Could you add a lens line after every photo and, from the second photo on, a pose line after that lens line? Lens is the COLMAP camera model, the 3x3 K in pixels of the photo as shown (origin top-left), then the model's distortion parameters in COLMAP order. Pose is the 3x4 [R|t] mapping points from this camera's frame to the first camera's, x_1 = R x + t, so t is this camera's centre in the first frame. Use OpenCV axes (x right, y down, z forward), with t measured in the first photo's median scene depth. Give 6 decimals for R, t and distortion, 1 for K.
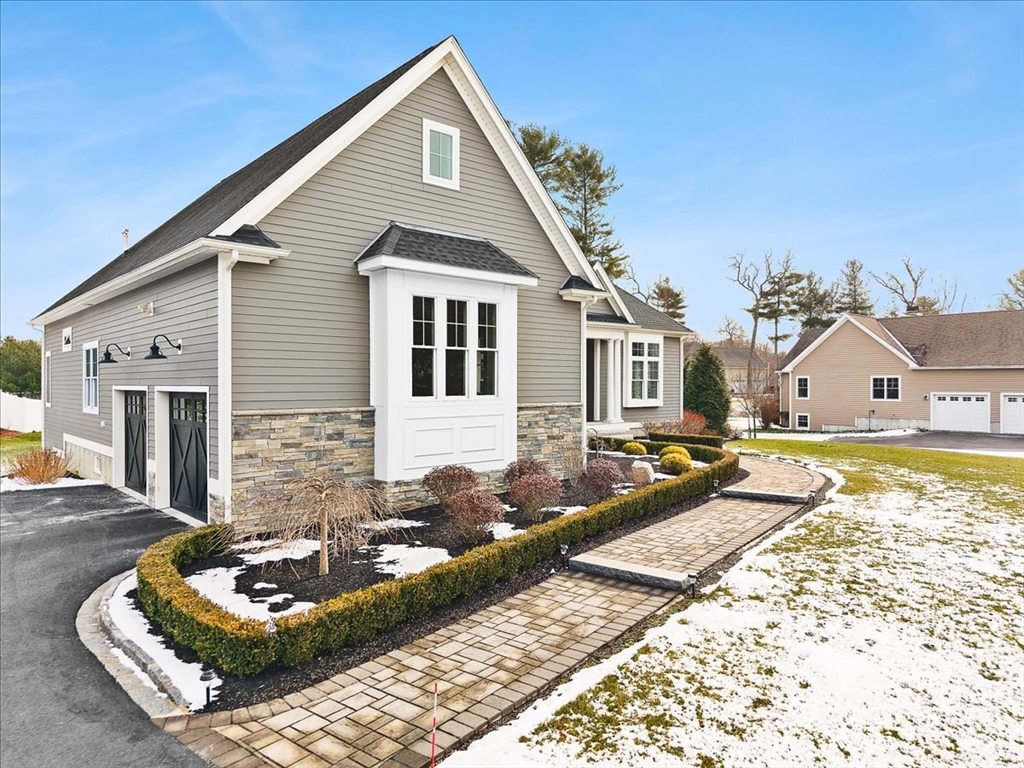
lens RADIAL K [[686.1, 0, 512.4], [0, 686.1, 388.2], [0, 0, 1]] dist [0.006767, -0.005128]
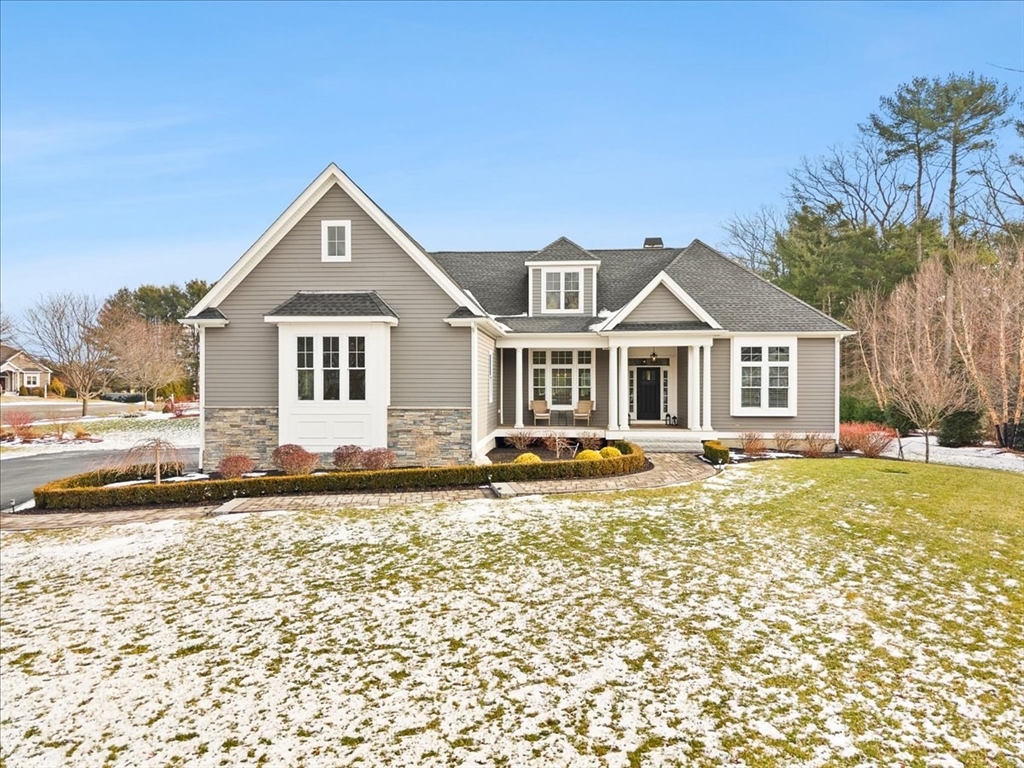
lens RADIAL K [[686.1, 0, 511.5], [0, 686.1, 384.0], [0, 0, 1]] dist [0.006767, -0.005128]
pose [[0.695242, -0.001886, -0.718773, 1.248083], [-0.005271, 0.999956, -0.007723, -0.014215], [0.718756, 0.009158, 0.695202, 0.225793]]
